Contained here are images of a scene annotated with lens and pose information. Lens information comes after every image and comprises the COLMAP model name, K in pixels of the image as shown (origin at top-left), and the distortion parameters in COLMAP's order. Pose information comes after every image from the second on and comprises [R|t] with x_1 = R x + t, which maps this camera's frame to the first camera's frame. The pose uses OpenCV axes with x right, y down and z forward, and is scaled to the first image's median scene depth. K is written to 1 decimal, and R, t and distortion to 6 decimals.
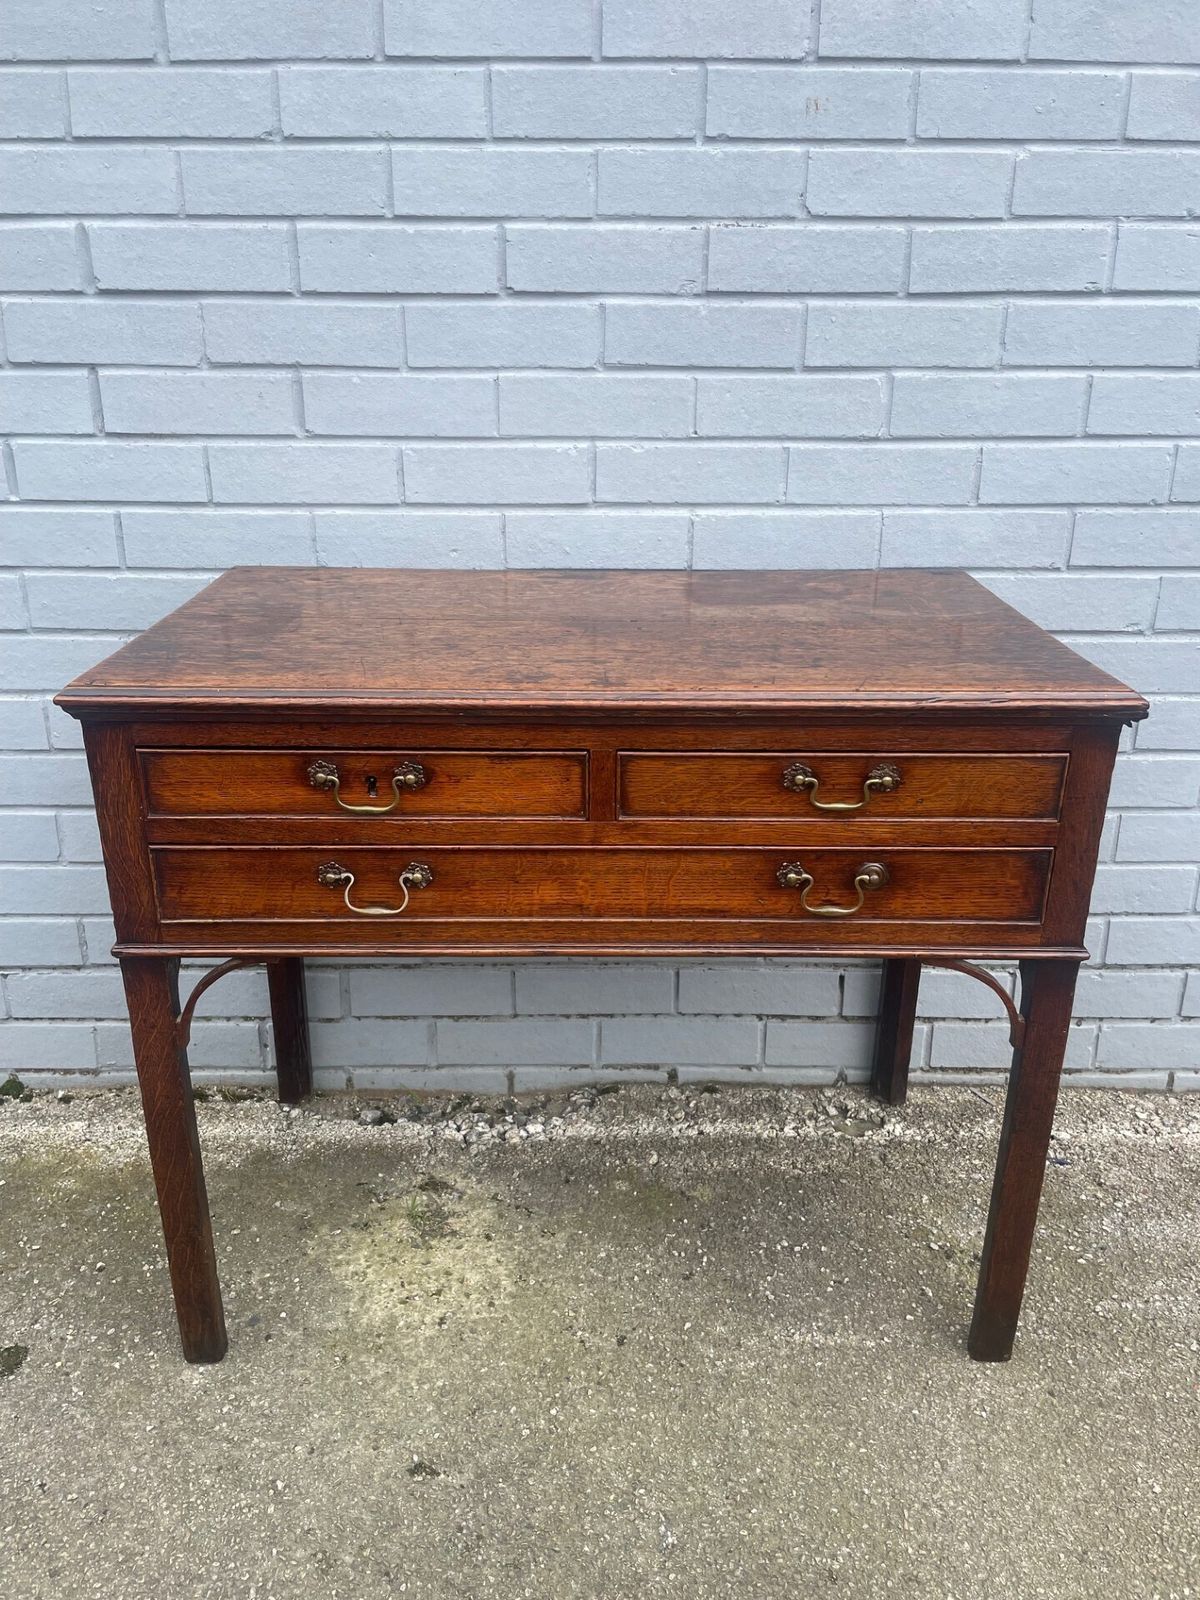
lens RADIAL K [[1220.1, 0, 599.7], [0, 1220.1, 803.9], [0, 0, 1]] dist [0.088771, -0.124529]
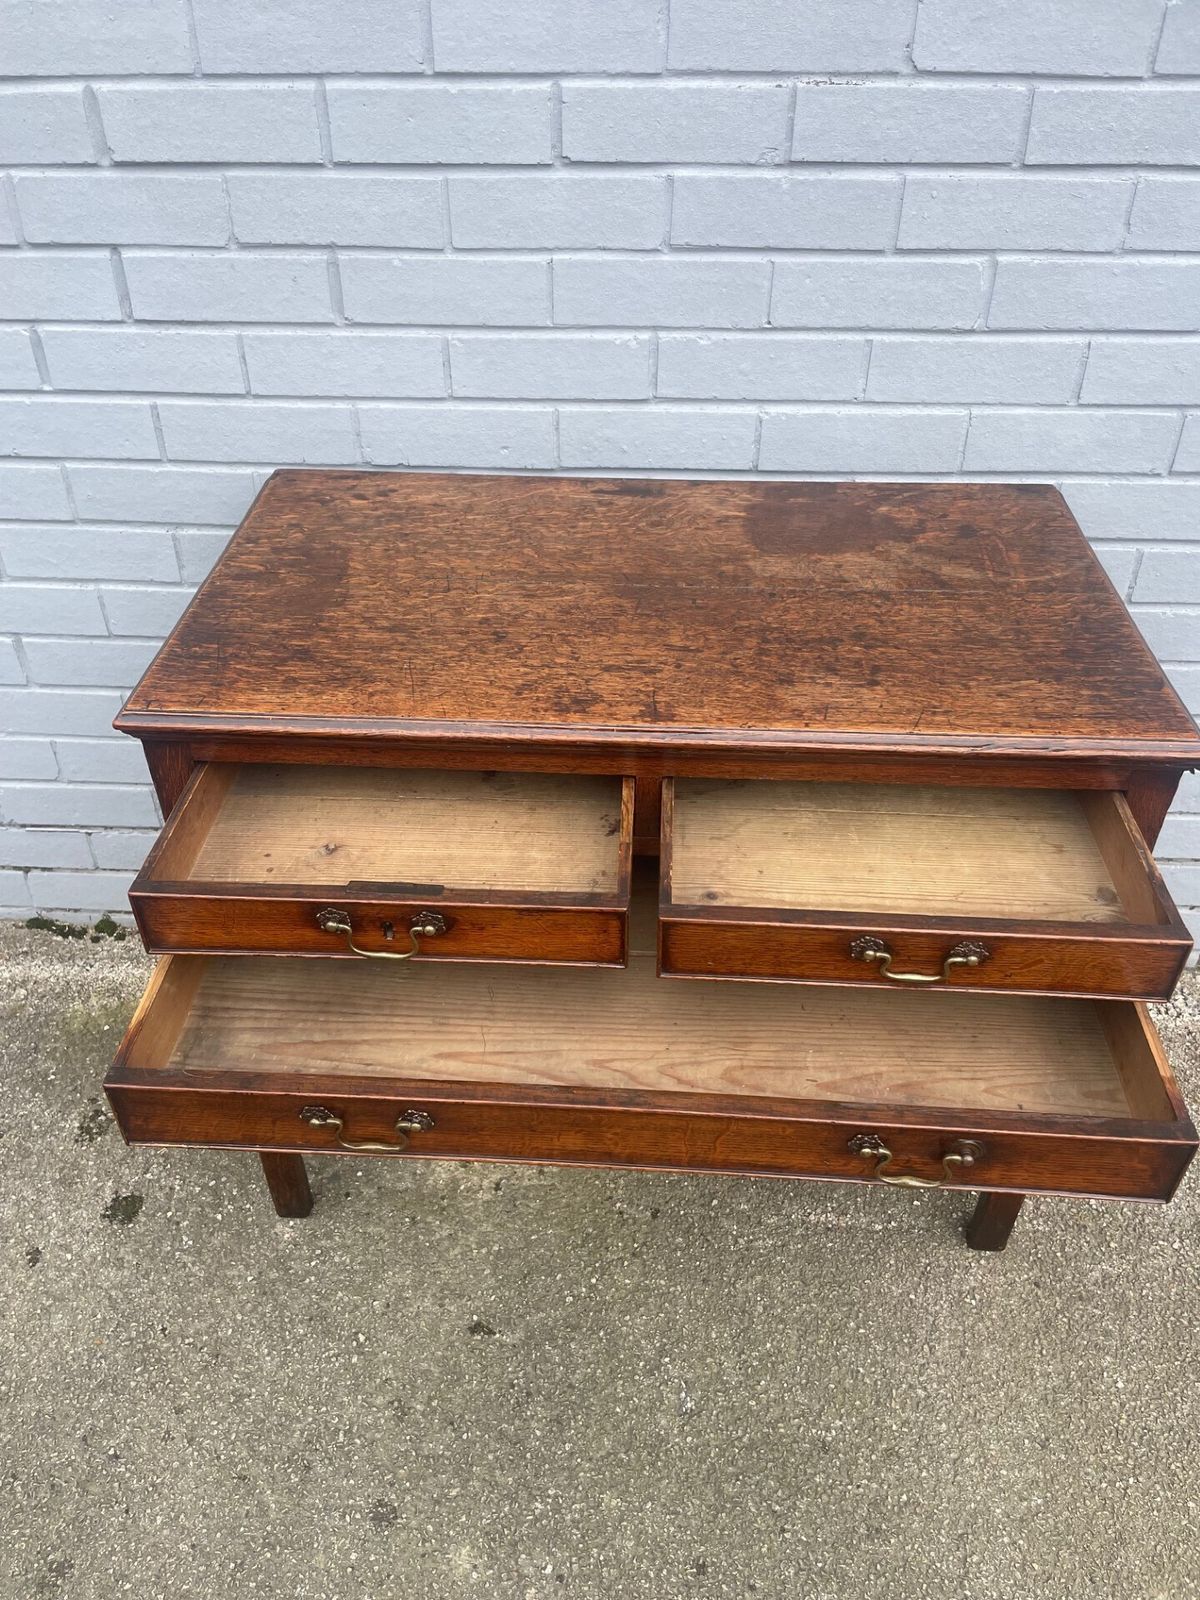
lens RADIAL K [[1220.1, 0, 585.1], [0, 1220.1, 819.4], [0, 0, 1]] dist [0.088771, -0.124529]
pose [[0.997890, 0.030807, -0.057149, 0.006120], [-0.013248, 0.958352, 0.285282, -0.211941], [0.063558, -0.283923, 0.956738, 0.018235]]
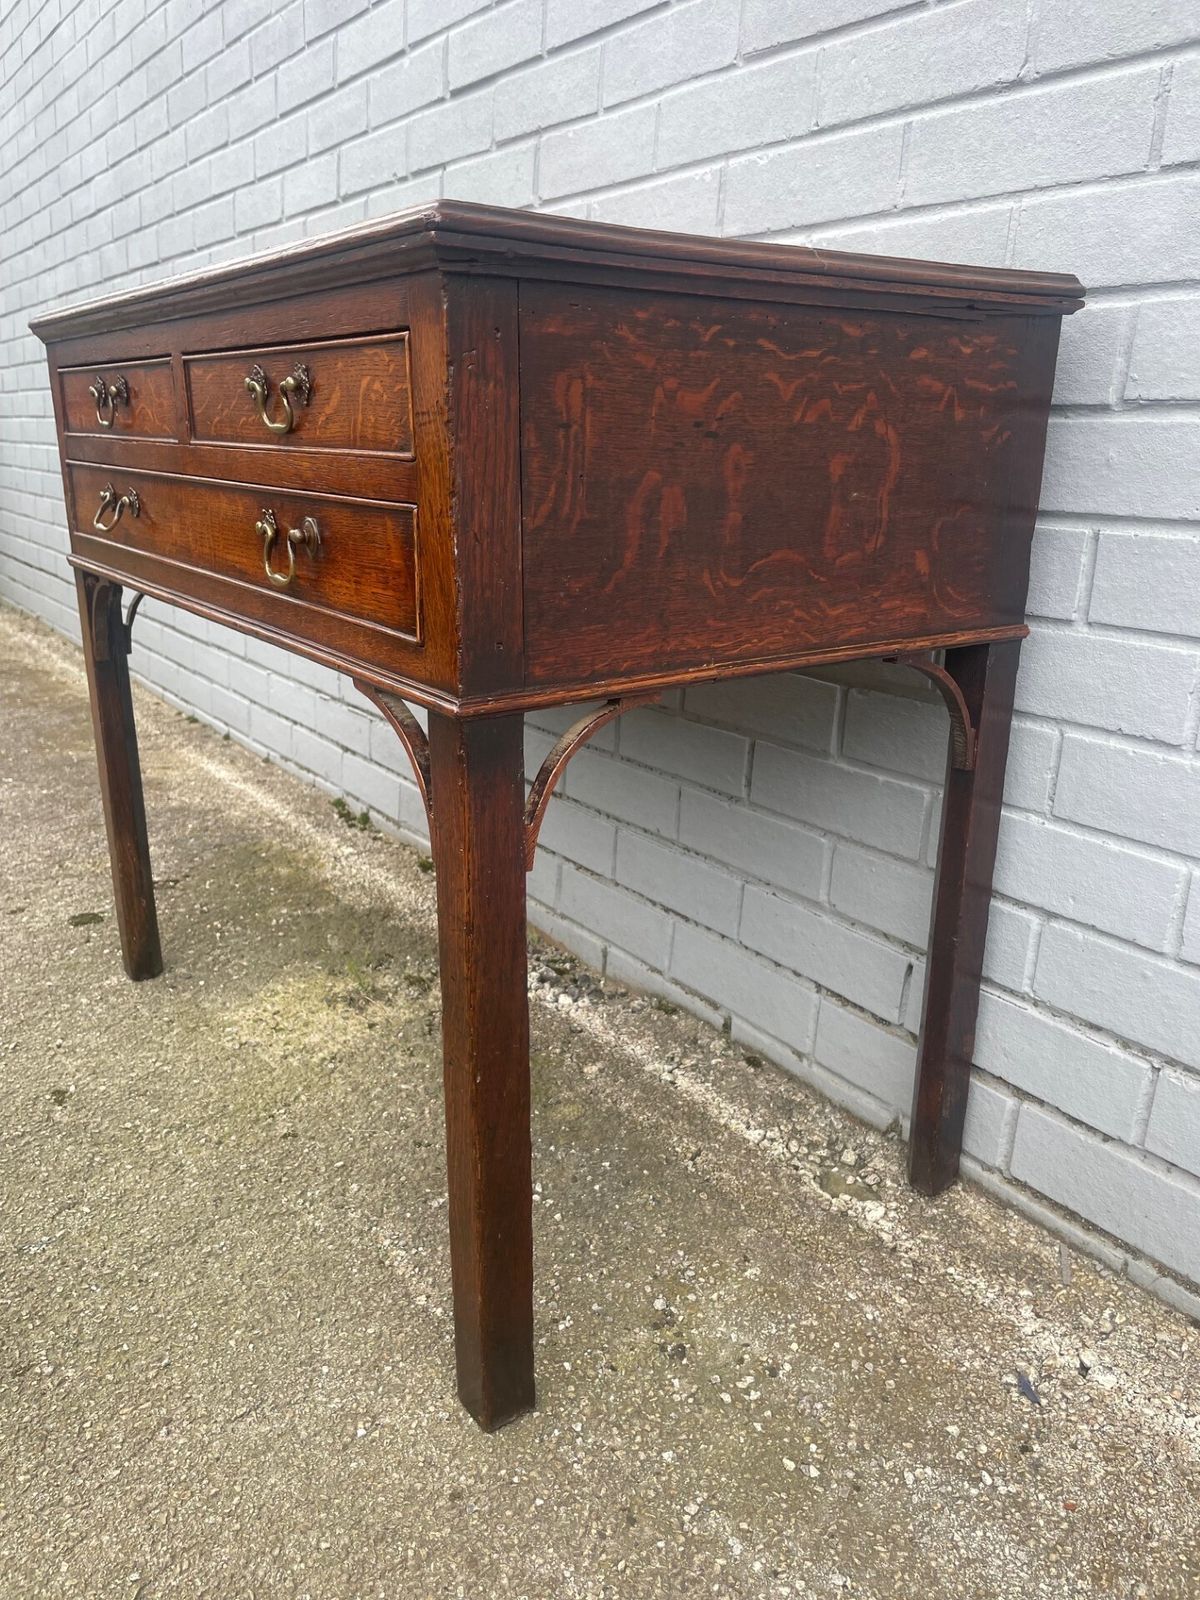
lens RADIAL K [[1220.1, 0, 598.9], [0, 1220.1, 805.5], [0, 0, 1]] dist [0.088771, -0.124529]
pose [[0.569520, 0.243475, -0.785091, 0.699121], [-0.312639, 0.947503, 0.067048, 0.079658], [0.760200, 0.207265, 0.615741, 0.531494]]
